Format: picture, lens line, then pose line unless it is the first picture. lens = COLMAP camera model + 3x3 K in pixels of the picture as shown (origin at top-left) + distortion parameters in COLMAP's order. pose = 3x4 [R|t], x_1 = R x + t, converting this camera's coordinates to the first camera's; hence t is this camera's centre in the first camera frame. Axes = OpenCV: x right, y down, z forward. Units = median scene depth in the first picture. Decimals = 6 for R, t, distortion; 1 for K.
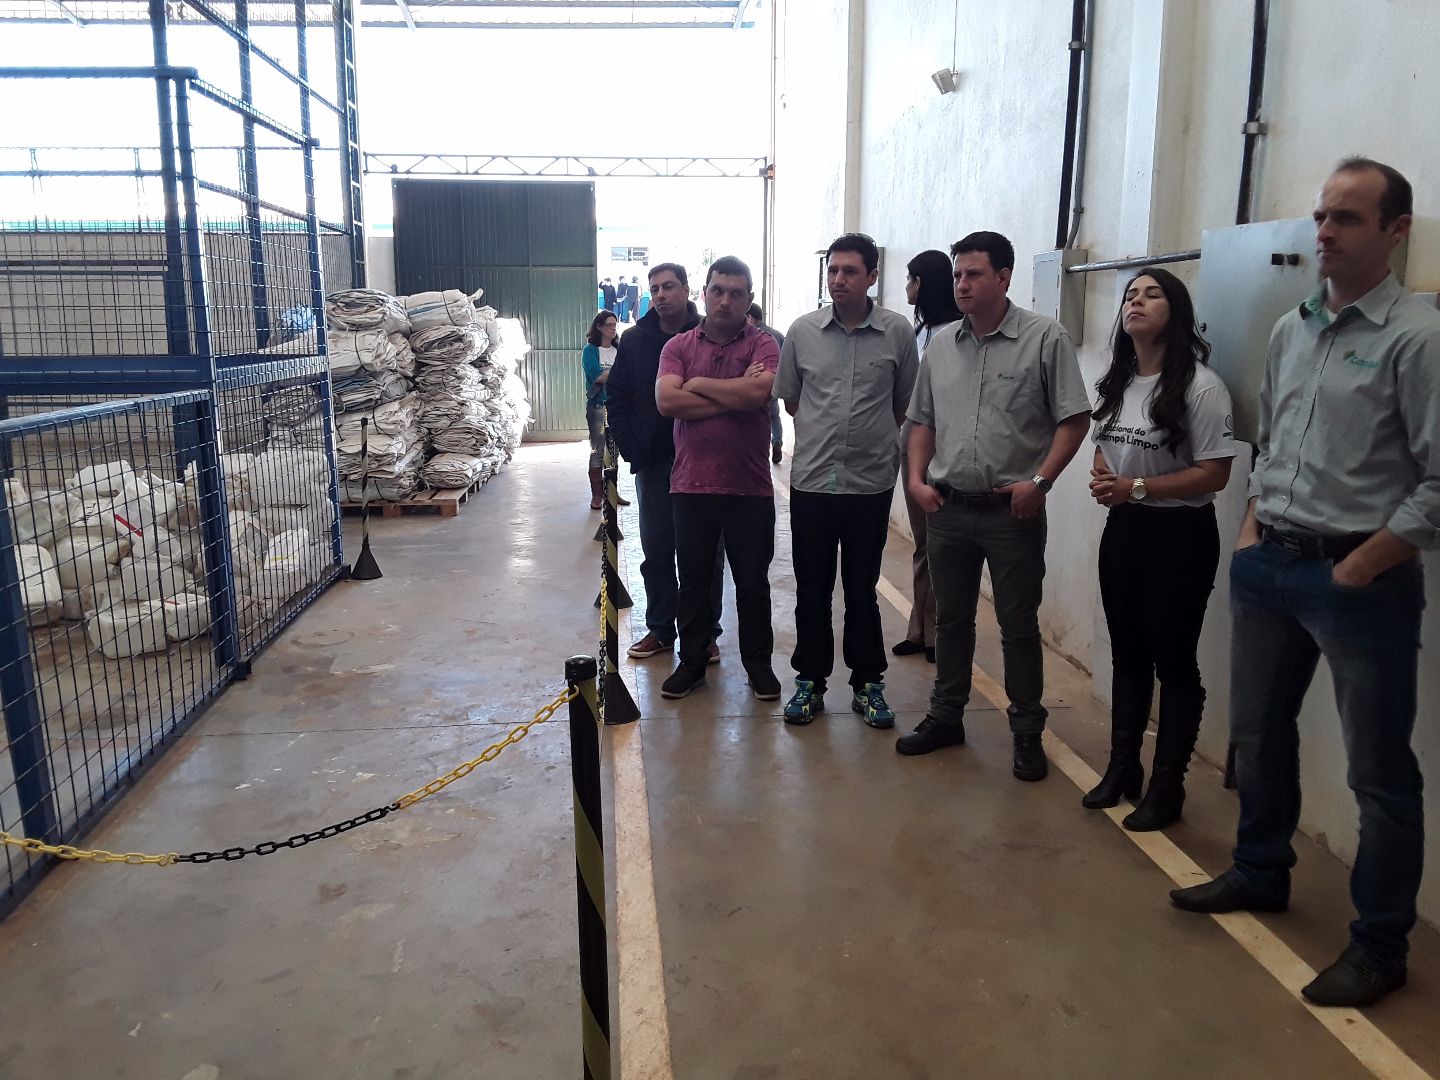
lens RADIAL K [[1131.7, 0, 723.3], [0, 1131.7, 533.8], [0, 0, 1]] dist [0.033537, -0.091619]
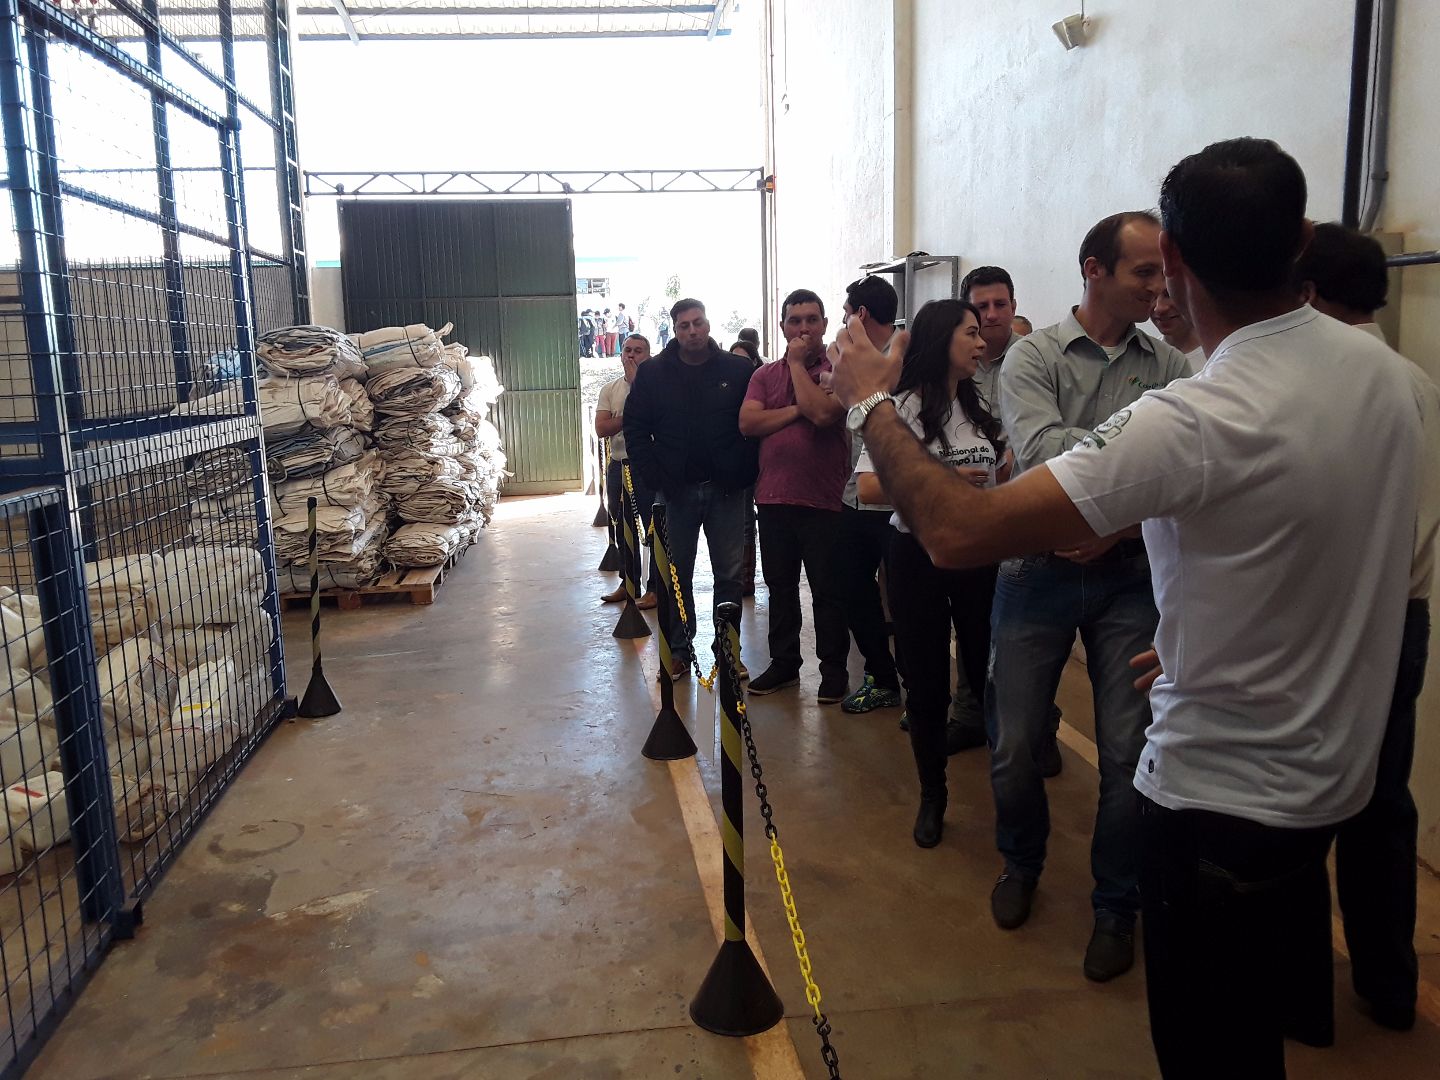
lens RADIAL K [[1131.7, 0, 726.7], [0, 1131.7, 535.9], [0, 0, 1]] dist [0.033537, -0.091619]
pose [[0.998597, -0.033997, 0.040592, -0.058910], [0.034961, 0.999117, -0.023294, -0.038612], [-0.039764, 0.024680, 0.998904, 0.193010]]
